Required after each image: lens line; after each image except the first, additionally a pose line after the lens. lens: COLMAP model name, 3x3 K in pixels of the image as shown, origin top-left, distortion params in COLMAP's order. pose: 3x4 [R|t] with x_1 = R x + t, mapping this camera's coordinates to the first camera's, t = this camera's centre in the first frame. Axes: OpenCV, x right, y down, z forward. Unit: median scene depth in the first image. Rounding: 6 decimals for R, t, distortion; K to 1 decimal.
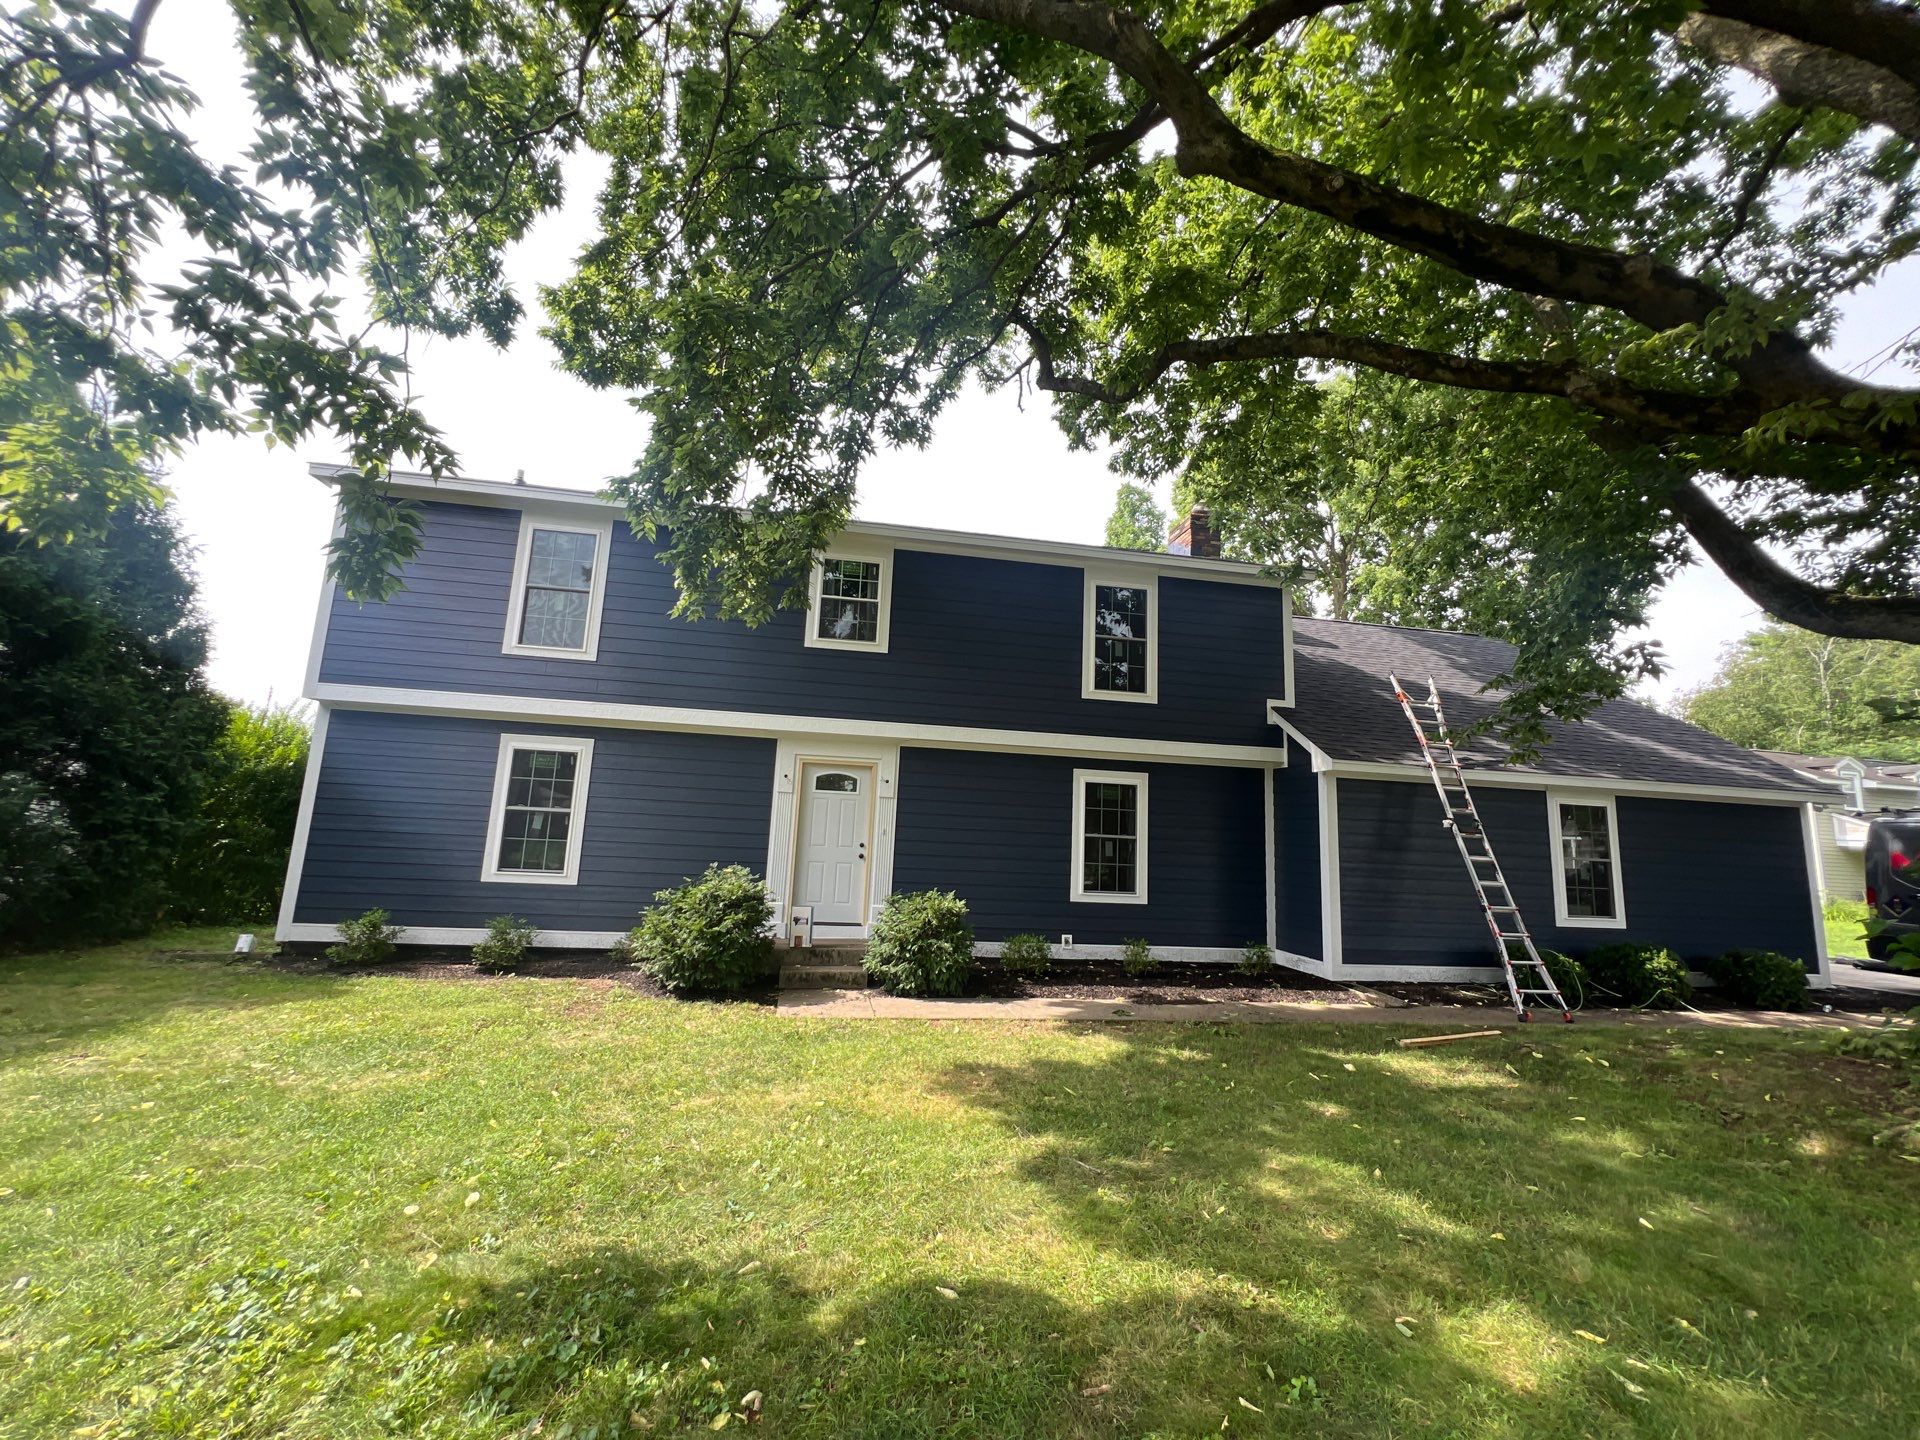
lens RADIAL K [[765.8, 0, 968.1], [0, 765.8, 717.8], [0, 0, 1]] dist [-0.000705, -0.000109]
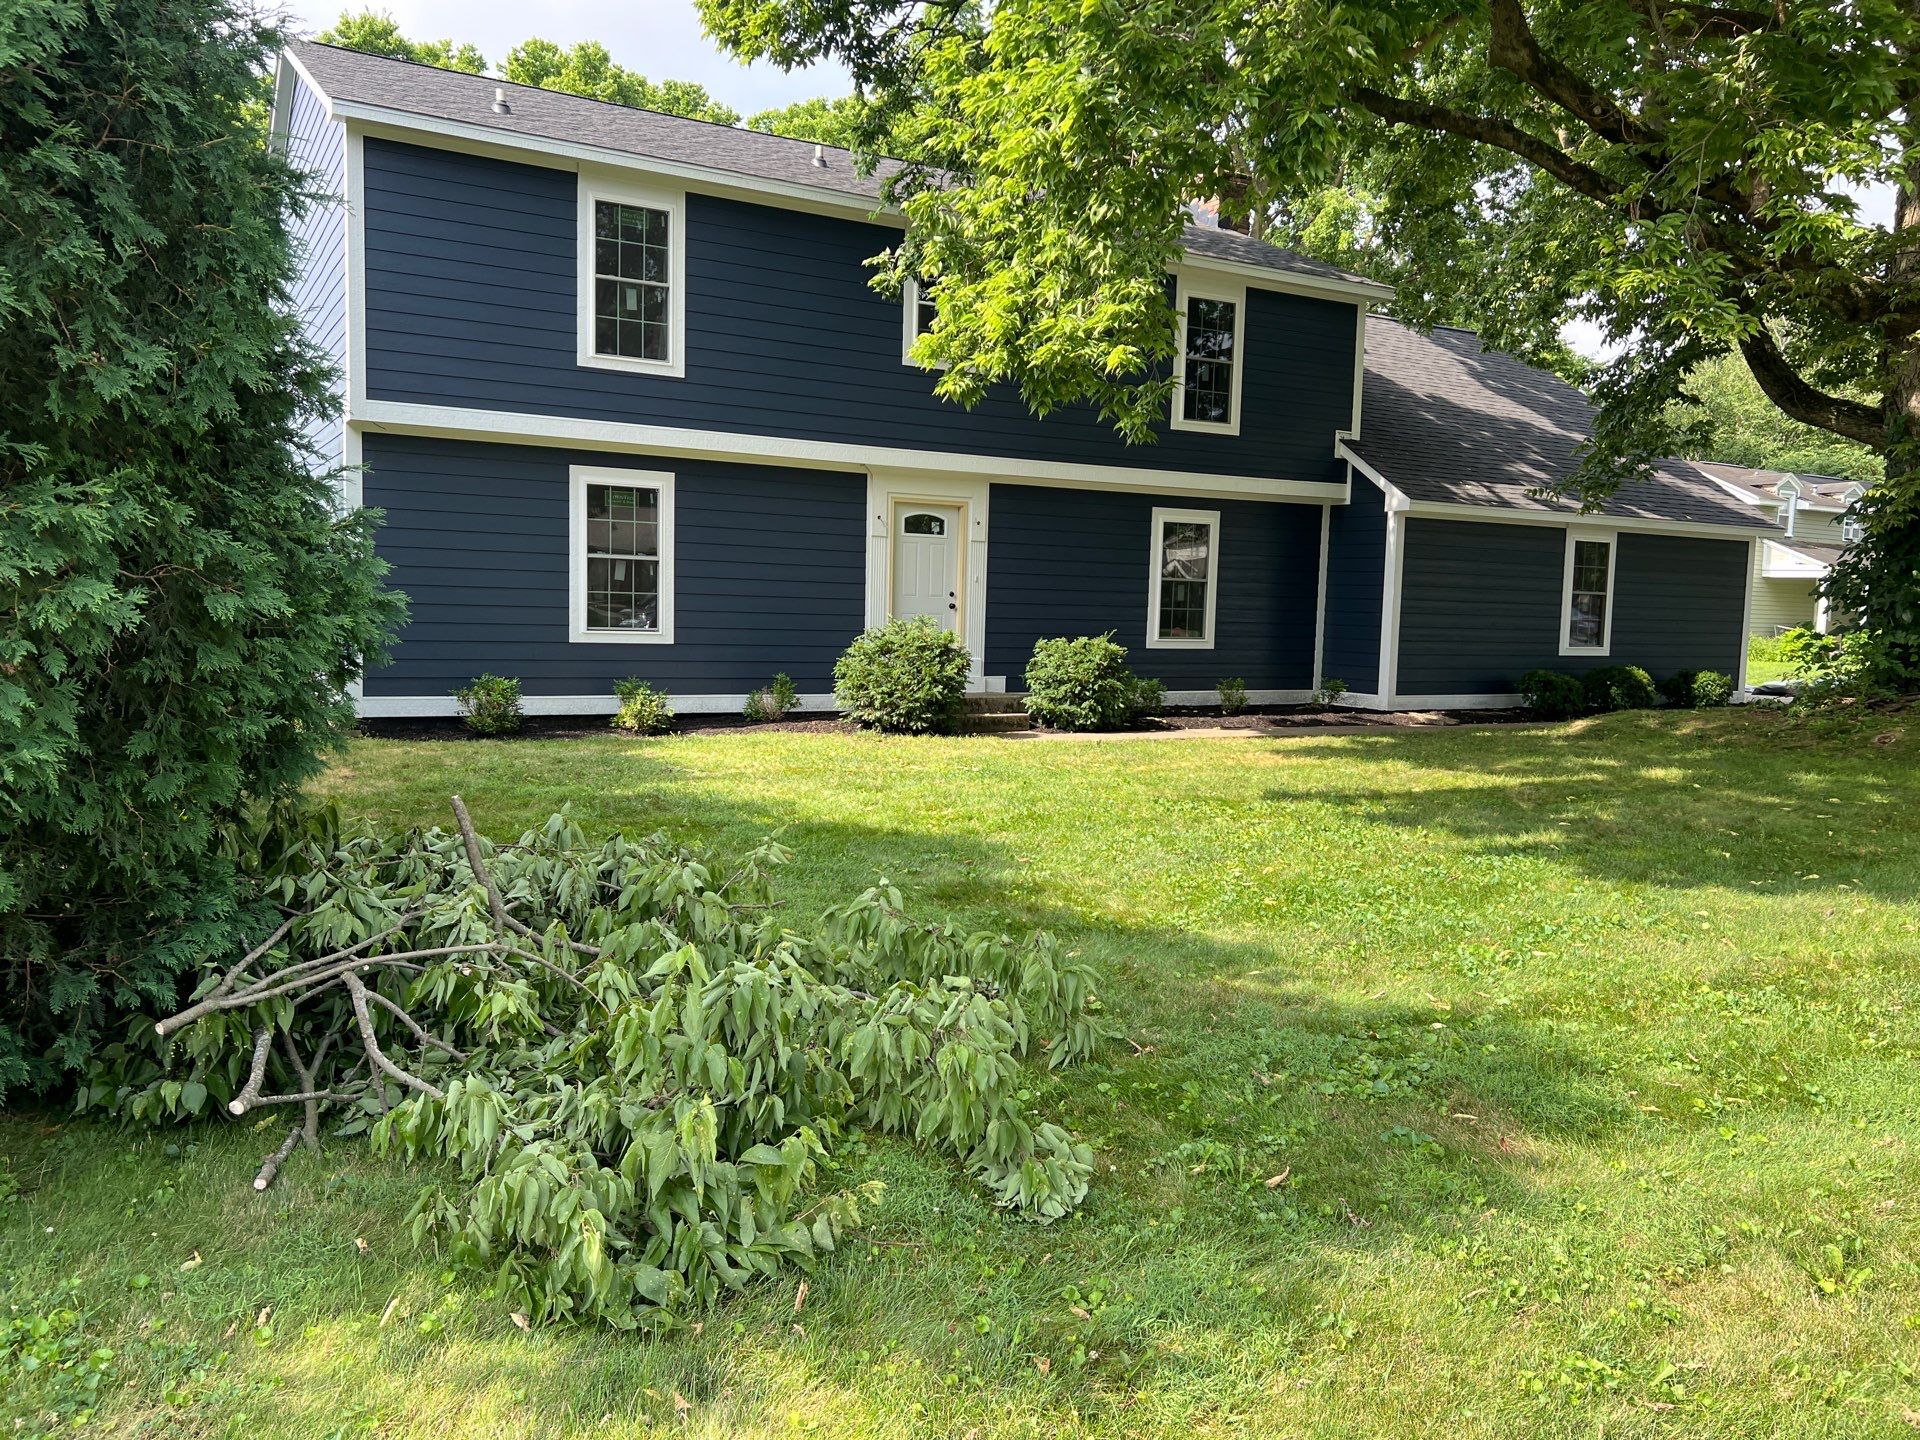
lens RADIAL K [[1485.0, 0, 967.0], [0, 1485.0, 730.5], [0, 0, 1]] dist [0.061781, -0.018934]
pose [[0.933478, -0.051942, 0.354854, -0.757205], [-0.036416, 0.970614, 0.237870, -0.094275], [-0.356781, -0.234969, 0.904155, -0.627177]]
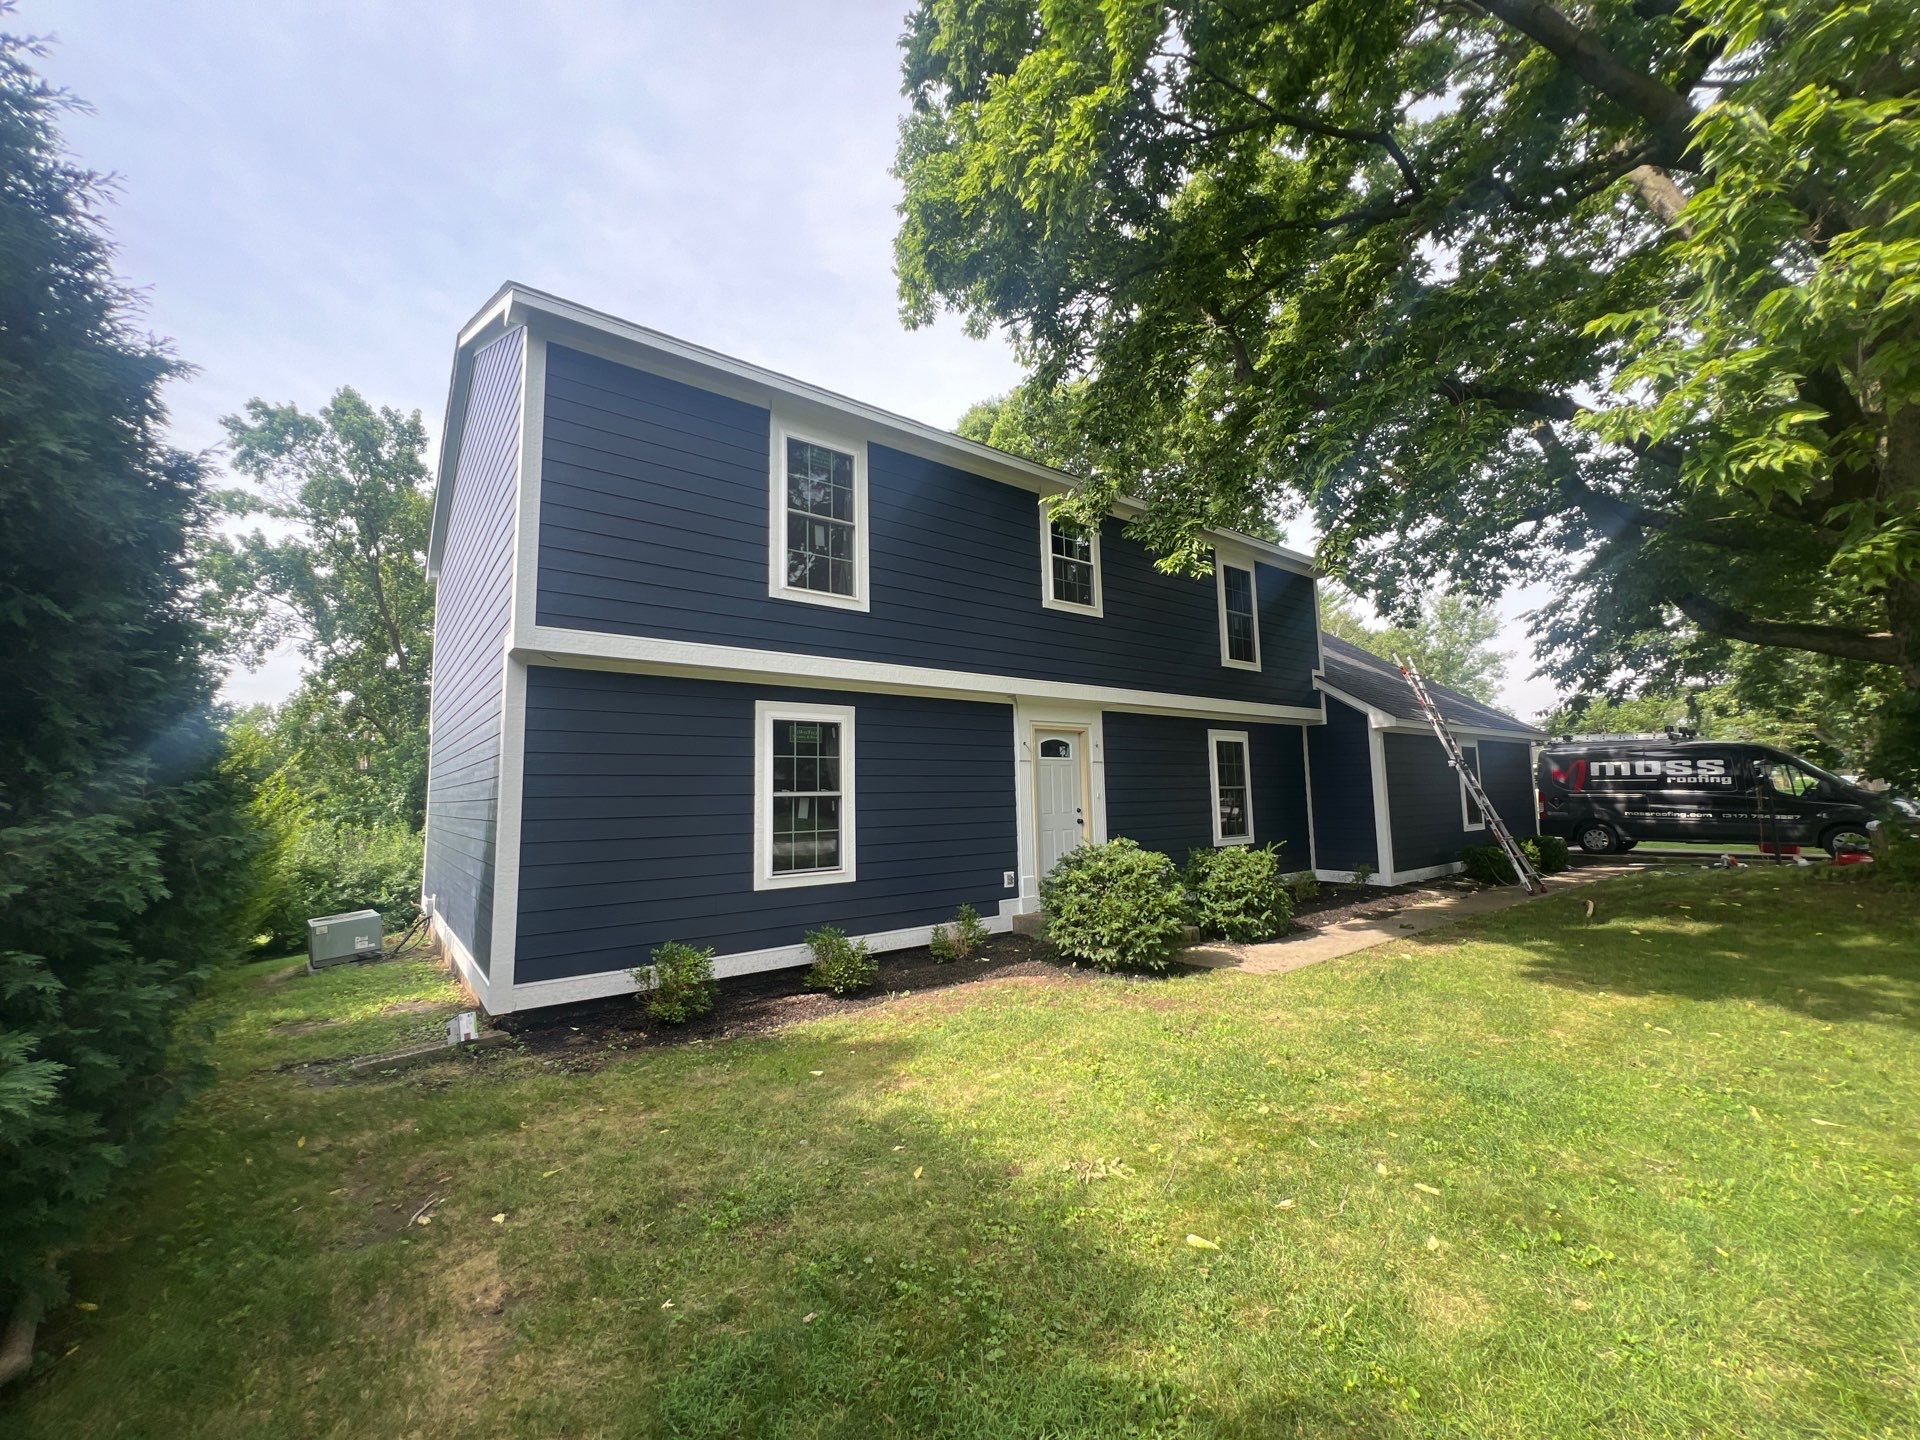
lens RADIAL K [[765.8, 0, 951.9], [0, 765.8, 718.6], [0, 0, 1]] dist [-0.000705, -0.000109]
pose [[0.875069, -0.015910, 0.483737, -0.772681], [-0.010818, 0.998567, 0.052412, -0.003493], [-0.483877, -0.051097, 0.873643, 0.216528]]
